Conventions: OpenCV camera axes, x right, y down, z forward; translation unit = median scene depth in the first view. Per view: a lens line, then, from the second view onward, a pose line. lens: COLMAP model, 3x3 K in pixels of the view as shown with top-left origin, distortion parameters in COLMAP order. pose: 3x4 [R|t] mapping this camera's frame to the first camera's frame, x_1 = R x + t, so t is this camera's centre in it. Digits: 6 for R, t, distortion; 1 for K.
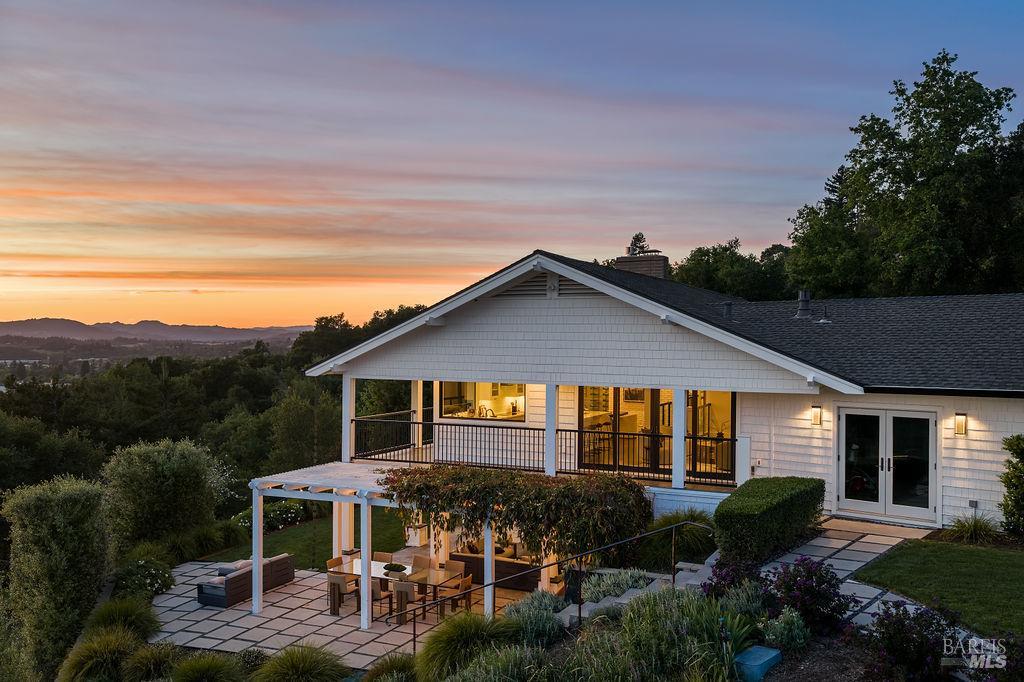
lens RADIAL K [[866.3, 0, 508.5], [0, 866.3, 341.0], [0, 0, 1]] dist [0.037503, -0.083399]
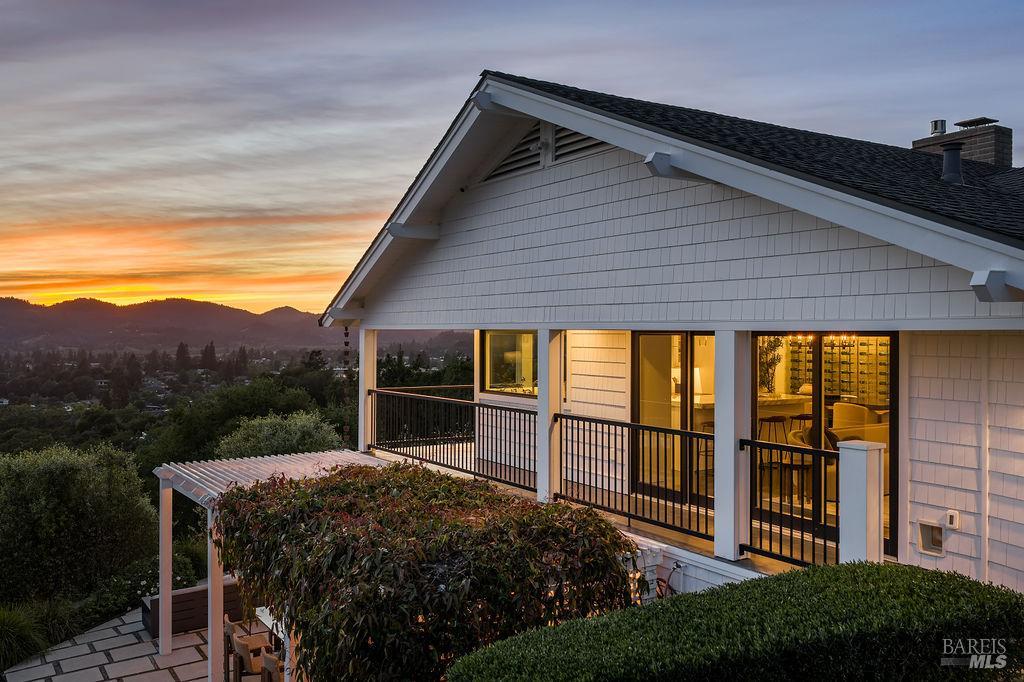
lens RADIAL K [[863.1, 0, 511.5], [0, 863.1, 332.9], [0, 0, 1]] dist [0.010174, -0.011876]
pose [[0.845953, -0.005522, -0.533228, 0.324773], [0.002339, 0.999975, -0.006644, 0.057810], [0.533252, 0.004373, 0.845945, 0.559268]]
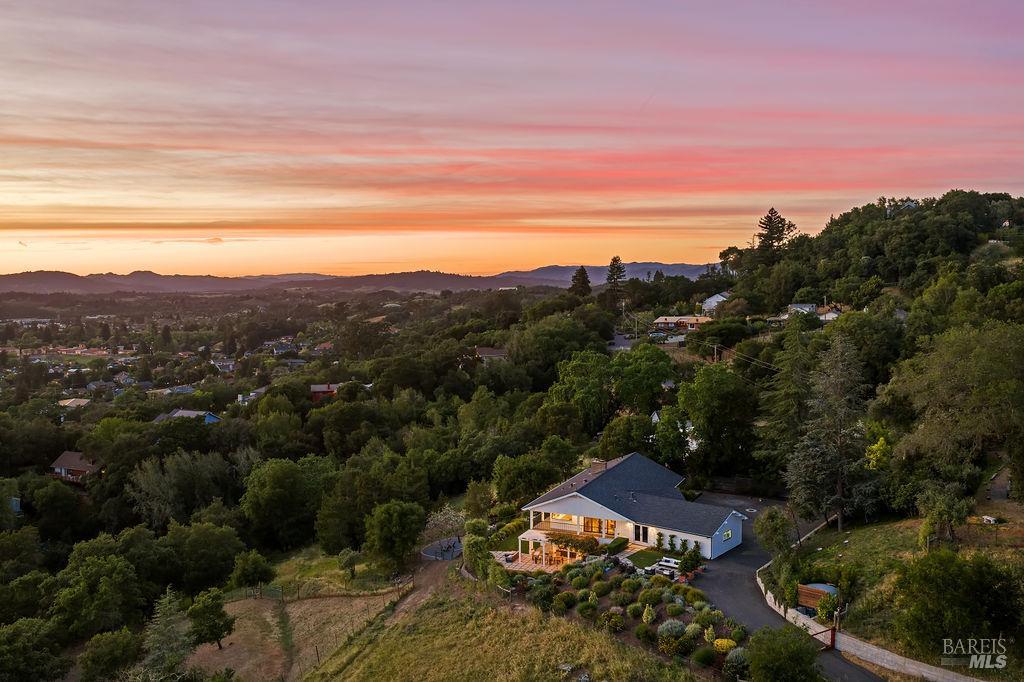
lens RADIAL K [[841.5, 0, 512.0], [0, 841.5, 341.0], [0, 0, 1]] dist [0.031595, -0.075781]
pose [[0.999769, -0.012995, 0.017147, -0.401253], [0.011897, 0.997966, 0.062633, -1.264623], [-0.017926, -0.062414, 0.997889, -3.749404]]
